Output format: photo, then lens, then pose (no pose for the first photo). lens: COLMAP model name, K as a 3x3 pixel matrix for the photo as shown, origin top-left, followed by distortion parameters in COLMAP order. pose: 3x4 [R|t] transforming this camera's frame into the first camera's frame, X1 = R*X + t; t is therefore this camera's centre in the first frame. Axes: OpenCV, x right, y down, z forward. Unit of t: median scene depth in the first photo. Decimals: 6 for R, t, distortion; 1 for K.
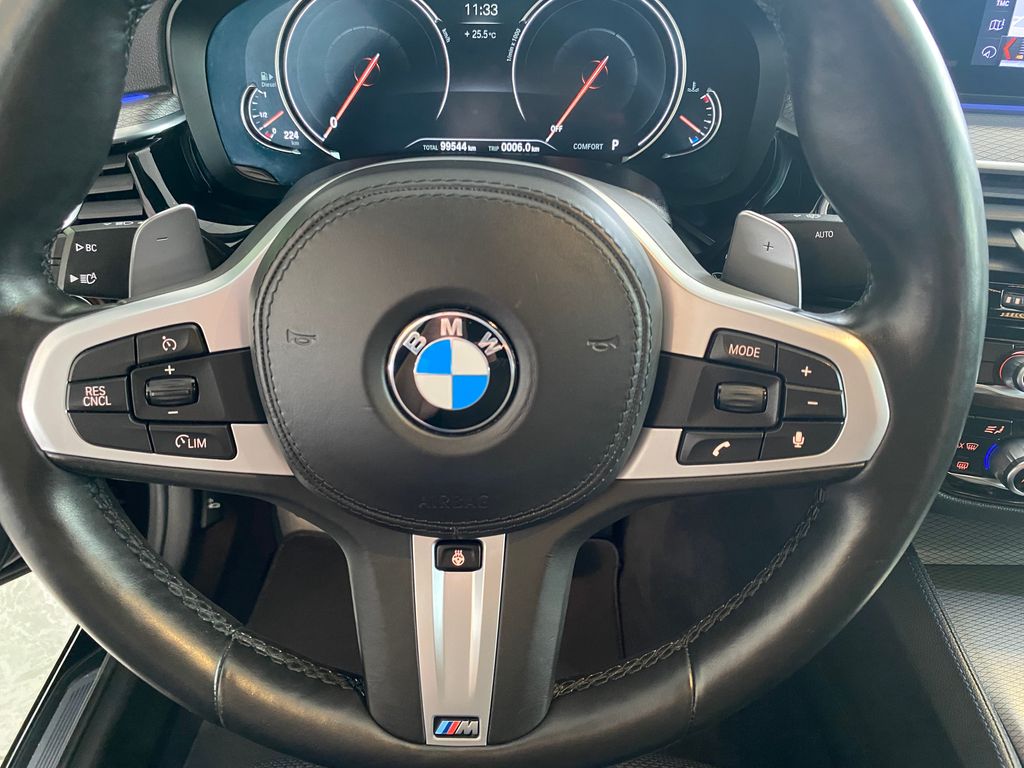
lens RADIAL K [[780.6, 0, 508.0], [0, 780.6, 376.1], [0, 0, 1]] dist [-0.002223, -0.009842]
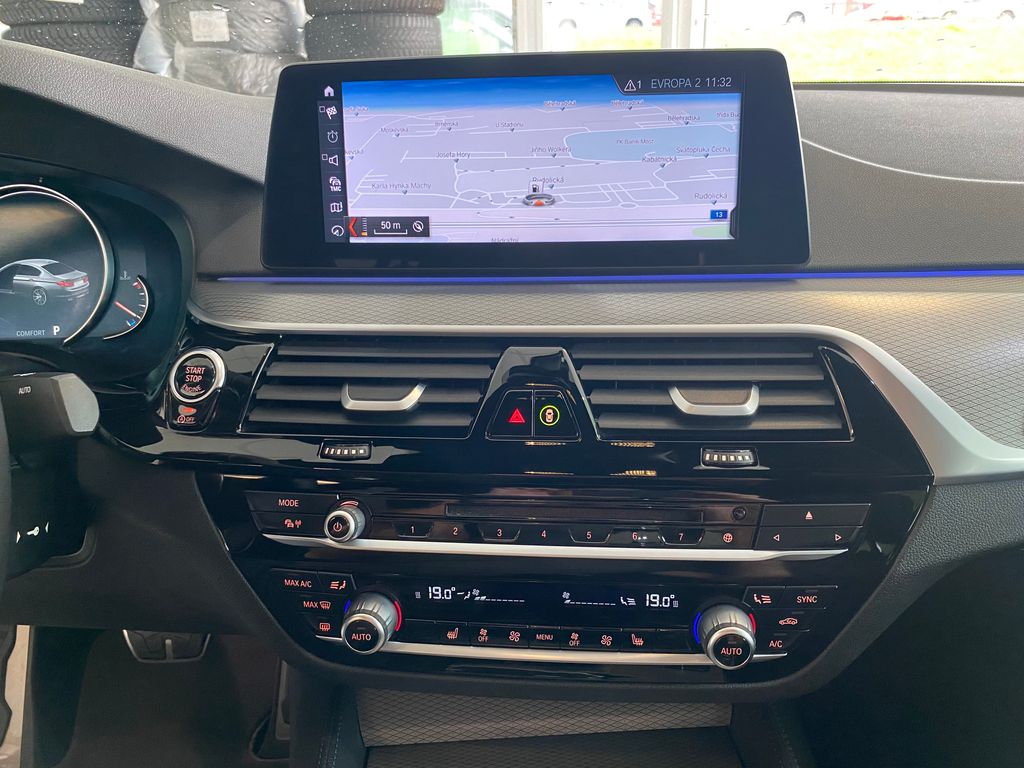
lens RADIAL K [[784.4, 0, 514.9], [0, 784.4, 380.5], [0, 0, 1]] dist [0.084664, -0.233559]
pose [[0.997858, -0.045882, 0.046620, 0.816766], [0.056623, 0.962728, -0.264477, 0.097136], [-0.032747, 0.266550, 0.963265, -0.026496]]
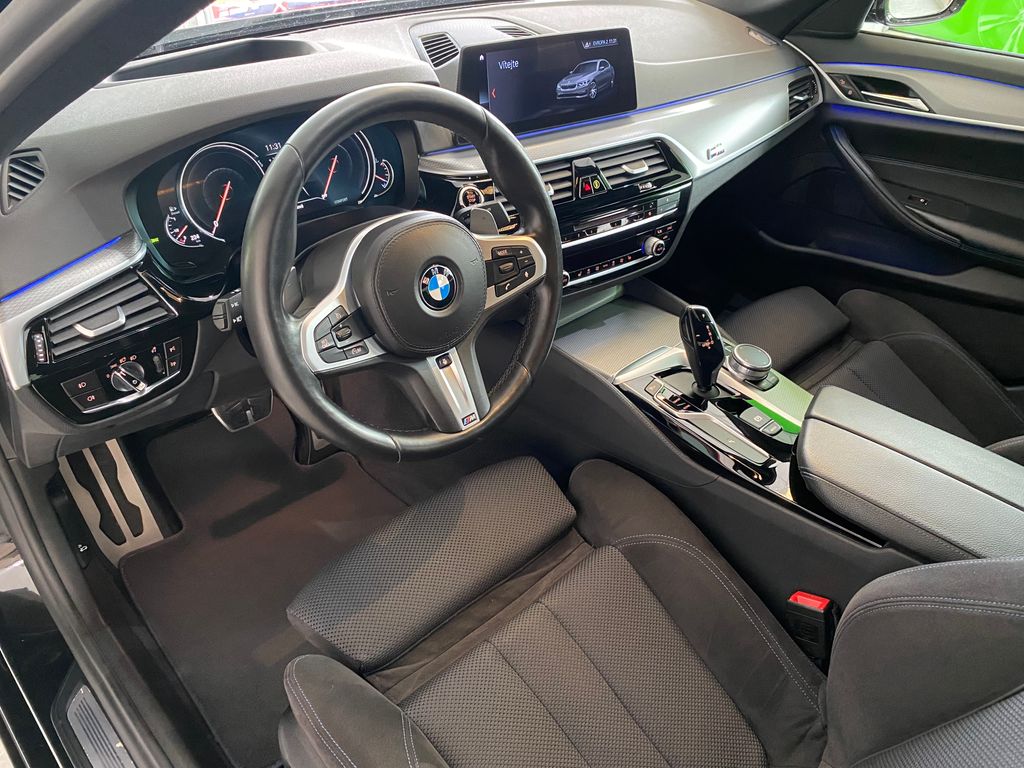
lens RADIAL K [[777.1, 0, 517.5], [0, 777.1, 390.0], [0, 0, 1]] dist [0.033907, -0.062346]
pose [[0.703899, -0.394407, 0.590736, -1.092934], [0.379890, 0.911769, 0.156083, 0.003324], [-0.600175, 0.114548, 0.791624, -0.900285]]
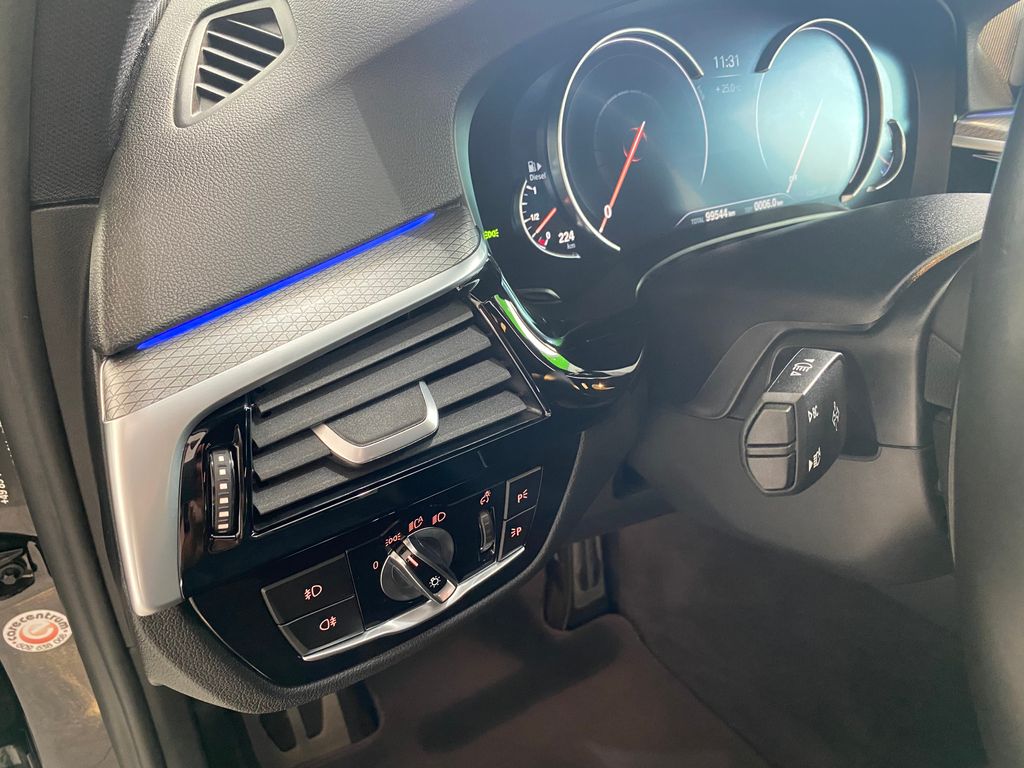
lens RADIAL K [[784.4, 0, 514.9], [0, 784.4, 380.5], [0, 0, 1]] dist [0.084664, -0.233559]
pose [[0.824493, -0.270960, 0.496782, -0.875810], [0.312816, 0.949813, -0.001115, -0.220060], [-0.471548, 0.156320, 0.867875, 0.429368]]
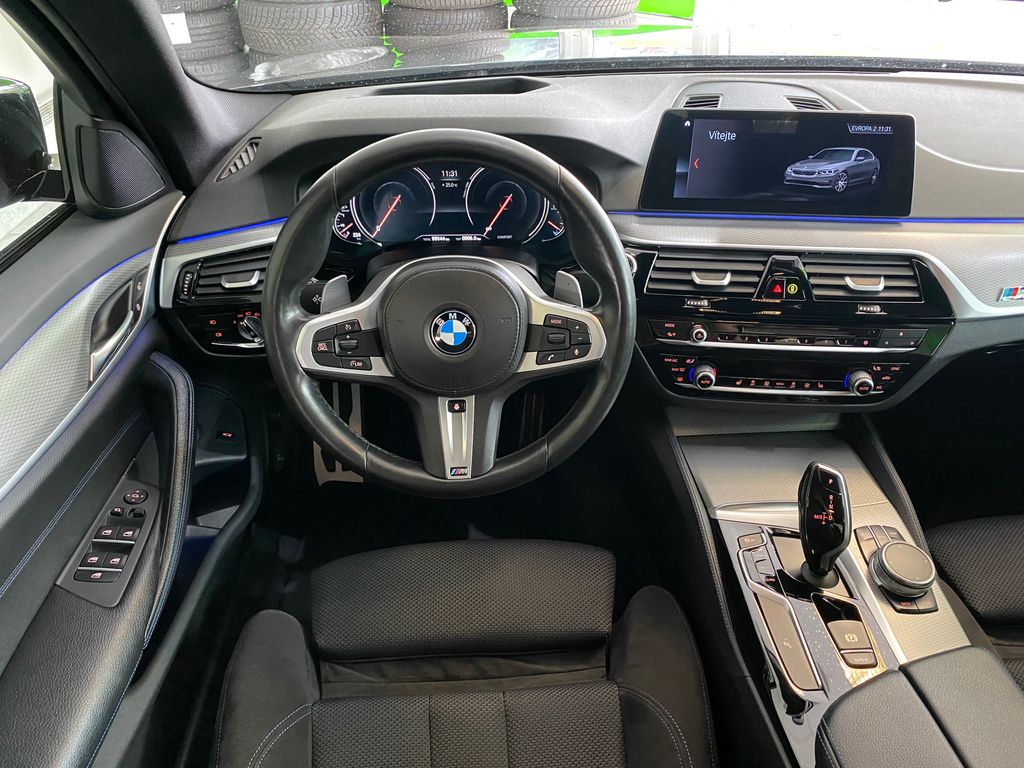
lens RADIAL K [[777.1, 0, 517.5], [0, 777.1, 390.0], [0, 0, 1]] dist [0.033907, -0.062346]
pose [[0.996304, -0.044119, 0.073695, -0.036658], [0.046068, 0.998627, -0.024953, 0.185035], [-0.072493, 0.028256, 0.996969, -1.187512]]
